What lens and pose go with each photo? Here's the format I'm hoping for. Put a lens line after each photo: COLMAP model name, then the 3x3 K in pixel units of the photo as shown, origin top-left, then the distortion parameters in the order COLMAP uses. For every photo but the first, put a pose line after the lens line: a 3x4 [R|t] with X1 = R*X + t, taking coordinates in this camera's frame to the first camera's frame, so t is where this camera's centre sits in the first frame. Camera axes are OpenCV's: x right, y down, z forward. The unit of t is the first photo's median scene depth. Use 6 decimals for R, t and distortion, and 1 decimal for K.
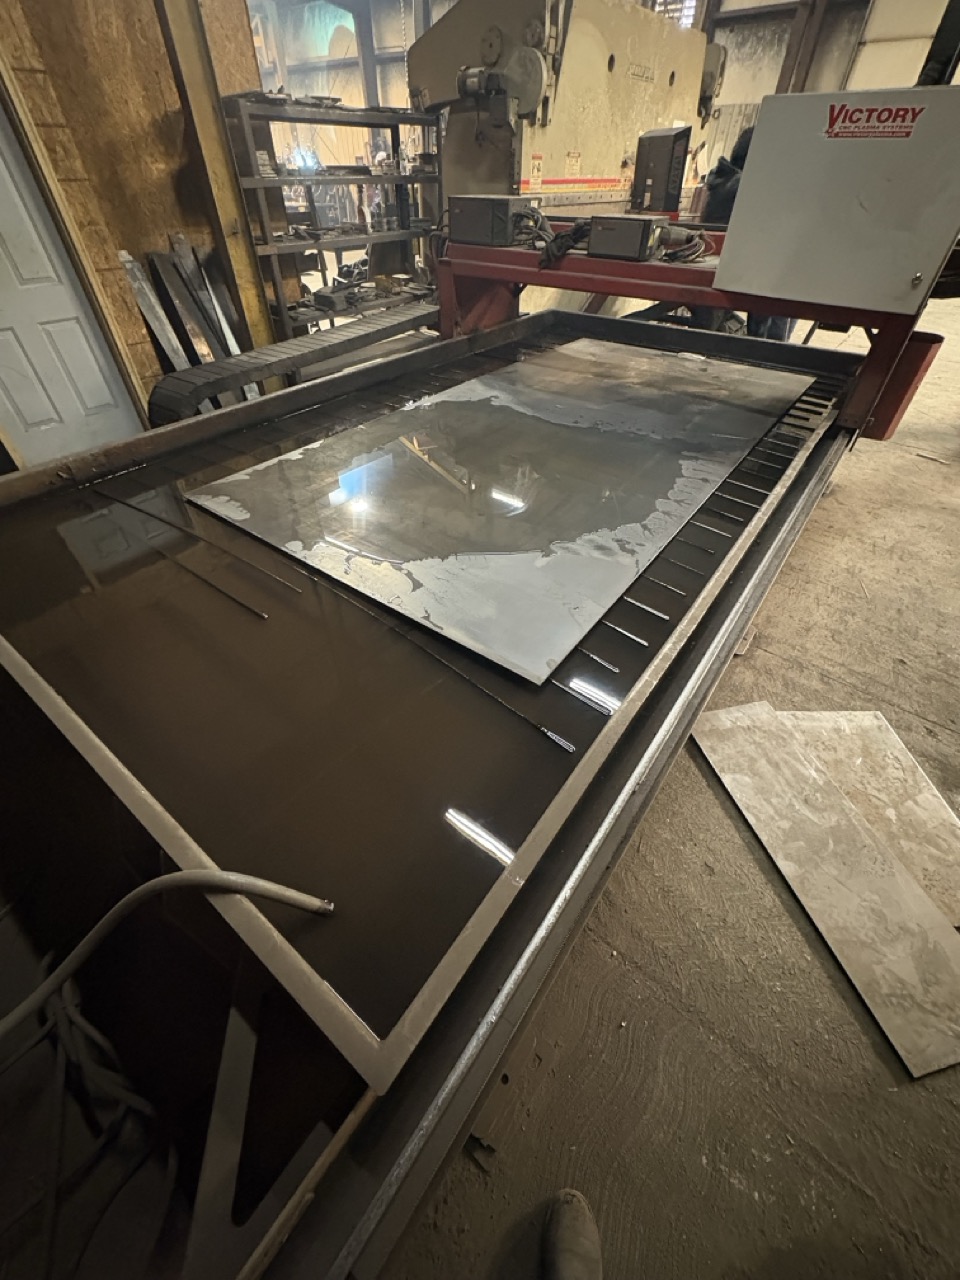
lens RADIAL K [[505.3, 0, 481.9], [0, 505.3, 641.1], [0, 0, 1]] dist [-0.000063, -0.000441]
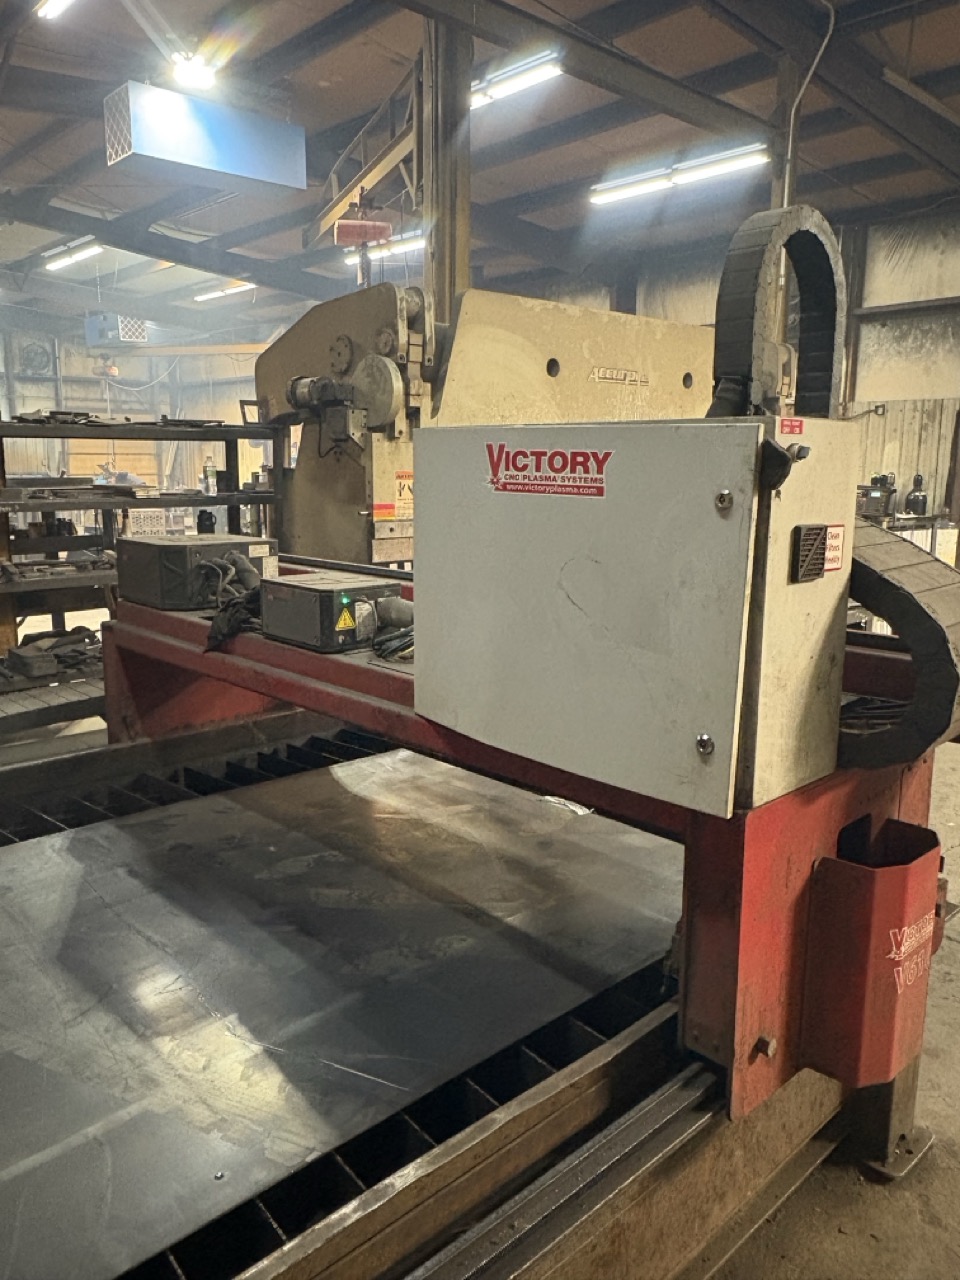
lens RADIAL K [[968.1, 0, 482.8], [0, 968.1, 633.4], [0, 0, 1]] dist [-0.004119, 0.005062]
pose [[0.986878, 0.030385, -0.158583, 0.422568], [-0.111745, 0.837468, -0.534939, -0.187011], [0.116554, 0.545640, 0.829875, 0.144270]]
